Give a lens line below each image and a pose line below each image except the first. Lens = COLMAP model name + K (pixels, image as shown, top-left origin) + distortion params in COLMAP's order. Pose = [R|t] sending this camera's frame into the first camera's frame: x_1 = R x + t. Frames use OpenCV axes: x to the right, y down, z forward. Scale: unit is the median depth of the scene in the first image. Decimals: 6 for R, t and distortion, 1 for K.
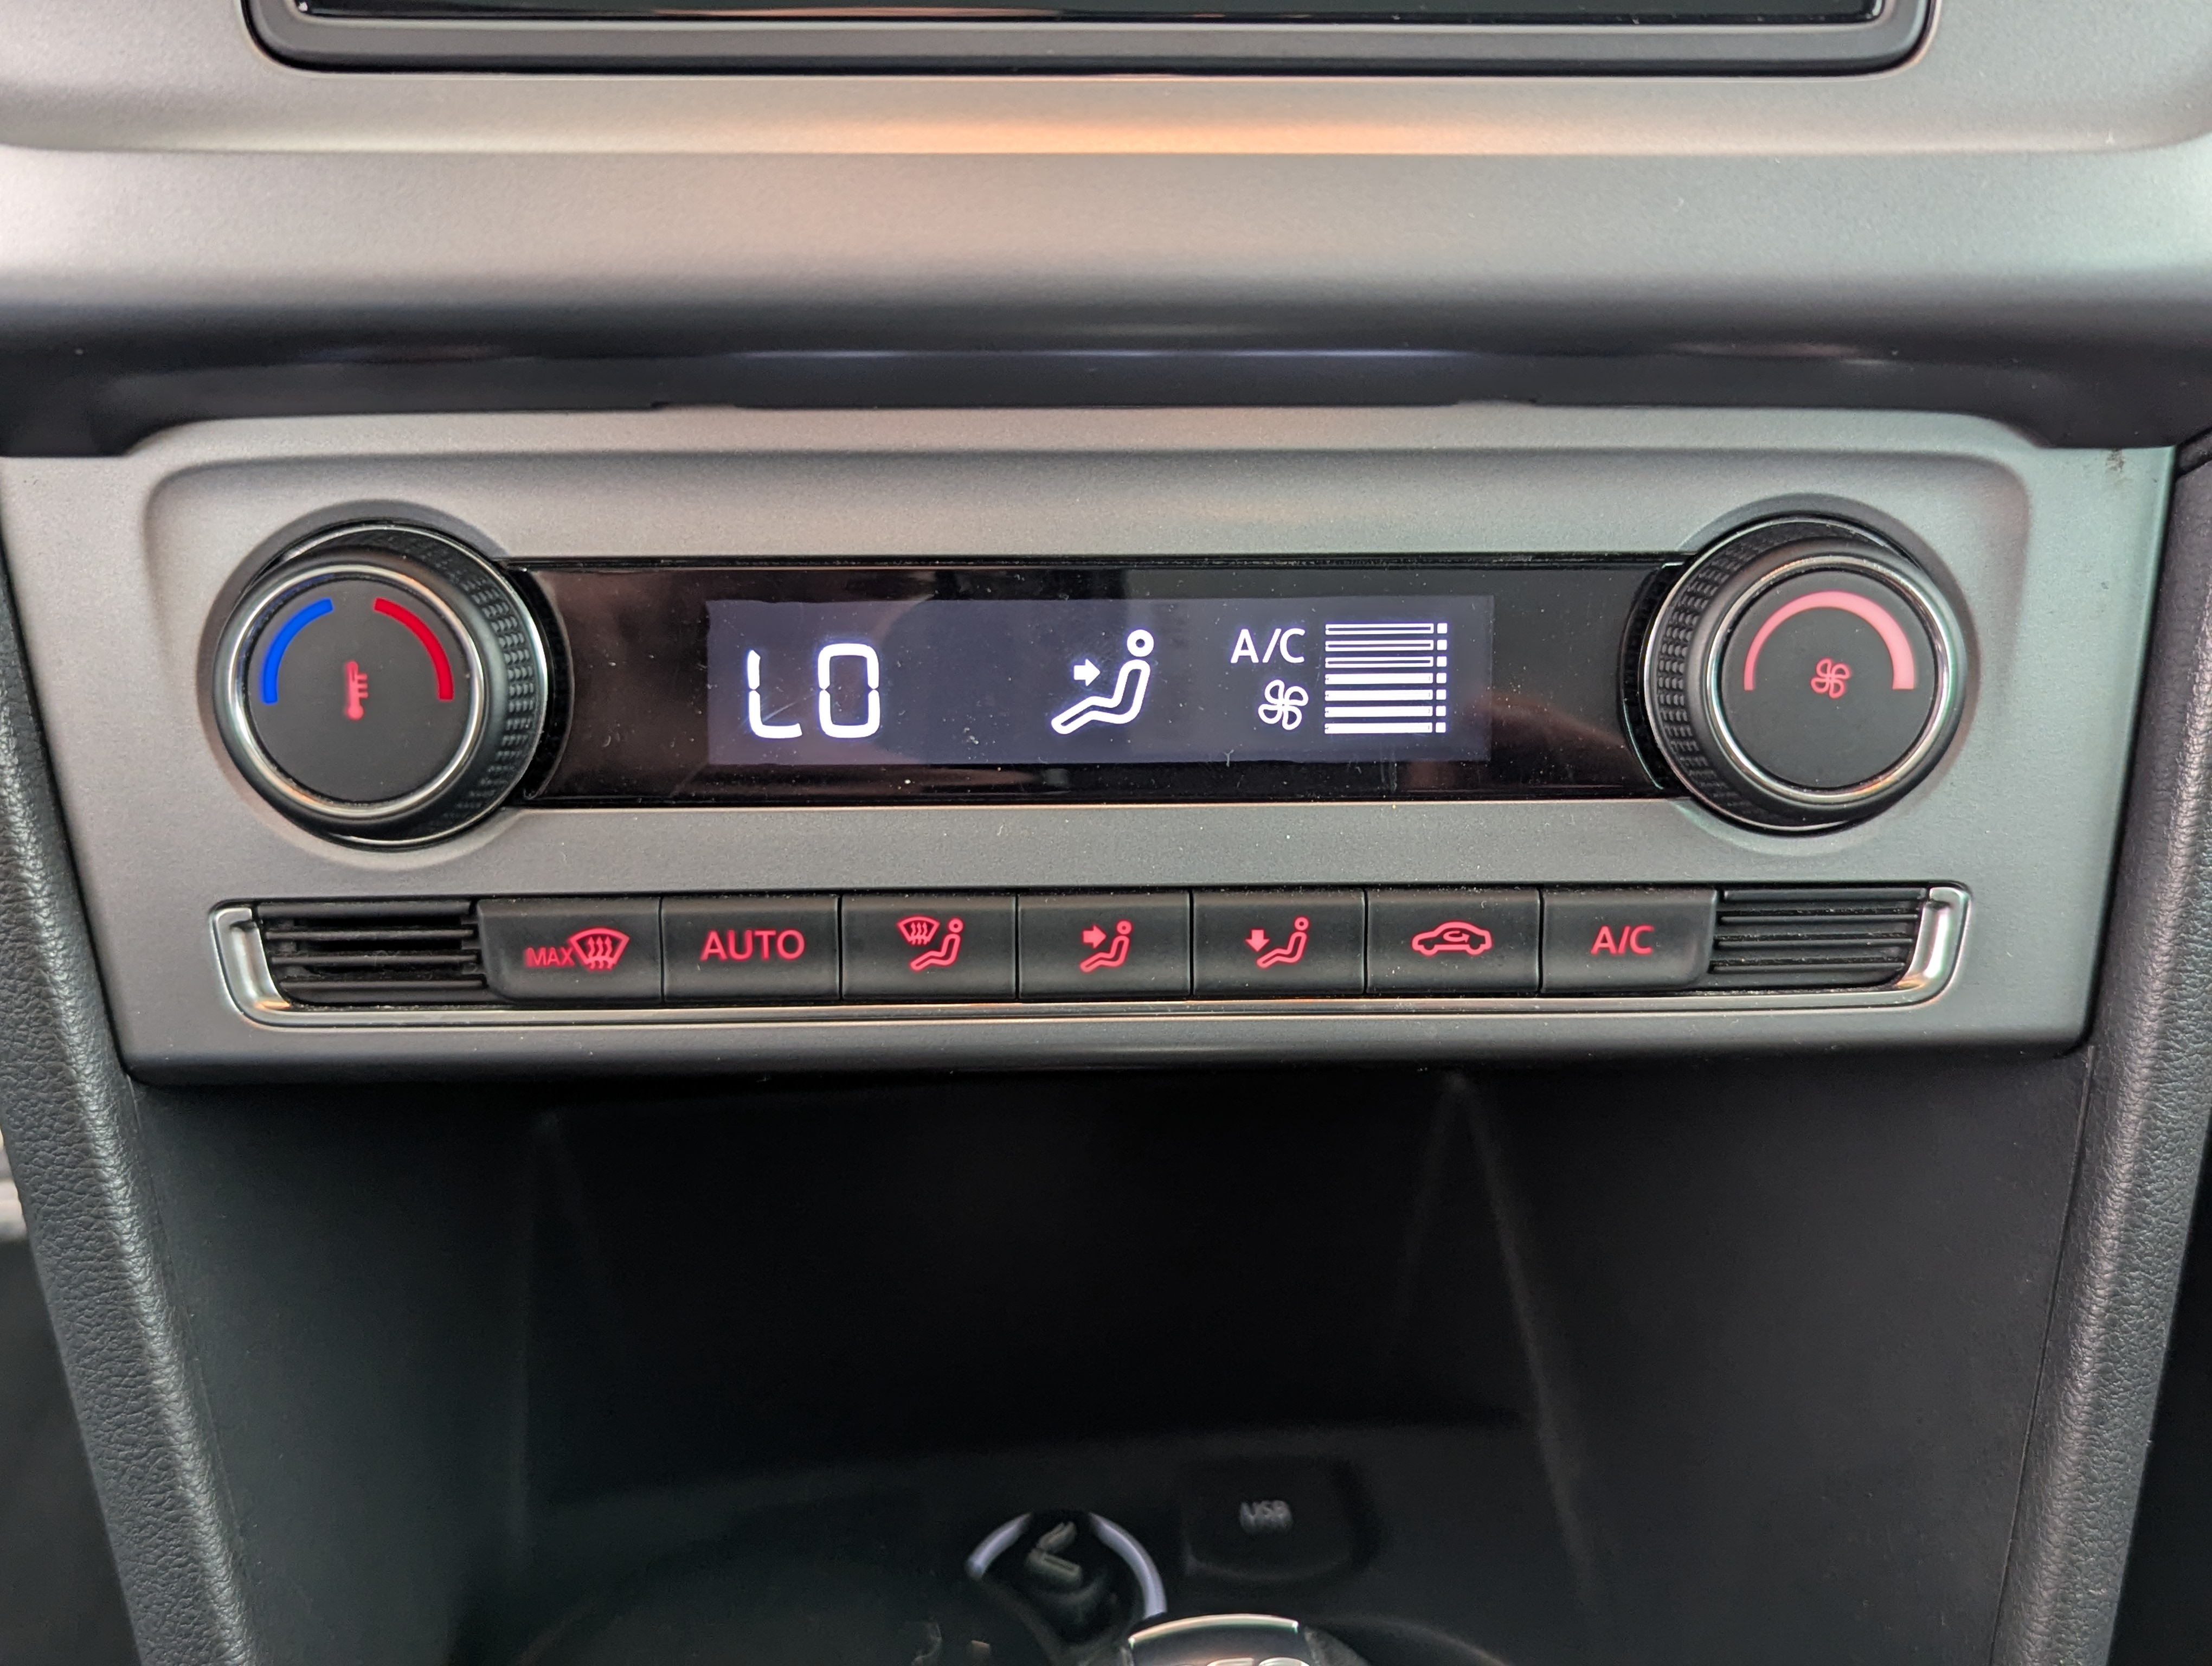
lens RADIAL K [[2226.7, 0, 1130.7], [0, 2226.7, 766.5], [0, 0, 1]] dist [0.015156, -0.033824]
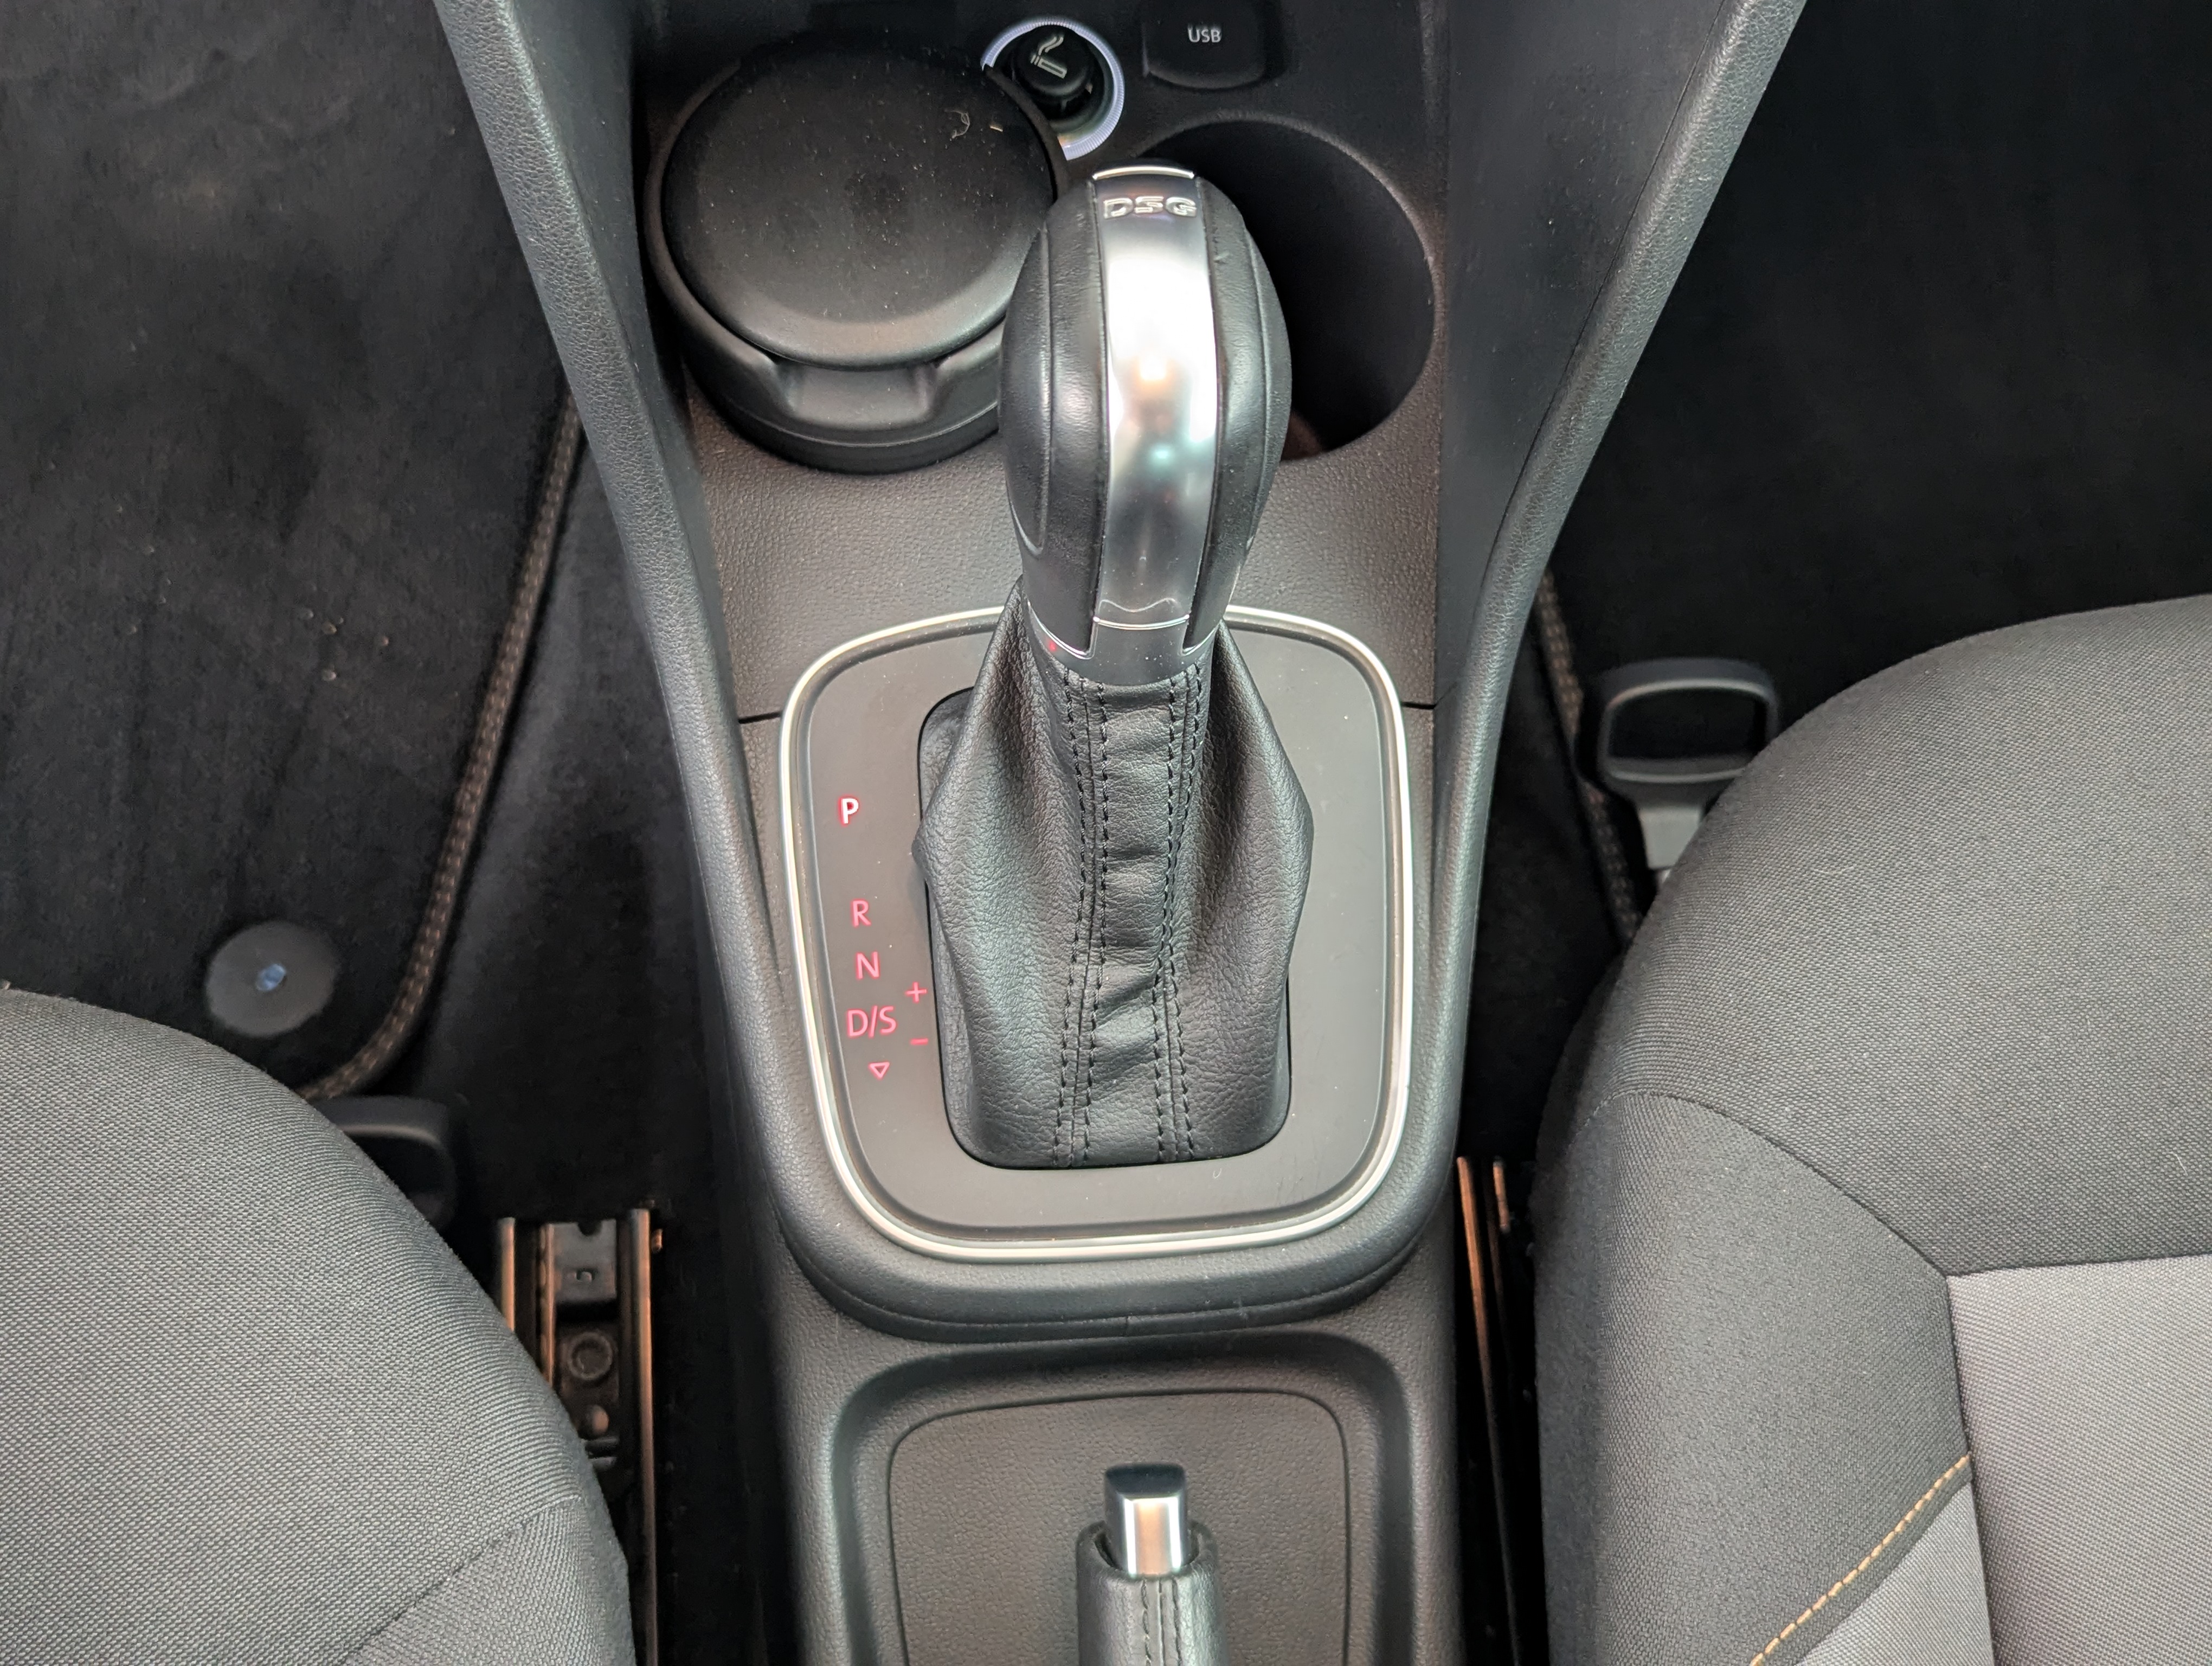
lens RADIAL K [[2134.0, 0, 1134.7], [0, 2134.0, 796.6], [0, 0, 1]] dist [0.036945, -0.001115]
pose [[0.996401, 0.074973, 0.039550, 0.001019], [-0.082288, 0.743564, 0.663583, -0.229287], [0.020343, -0.664449, 0.747057, -0.358007]]
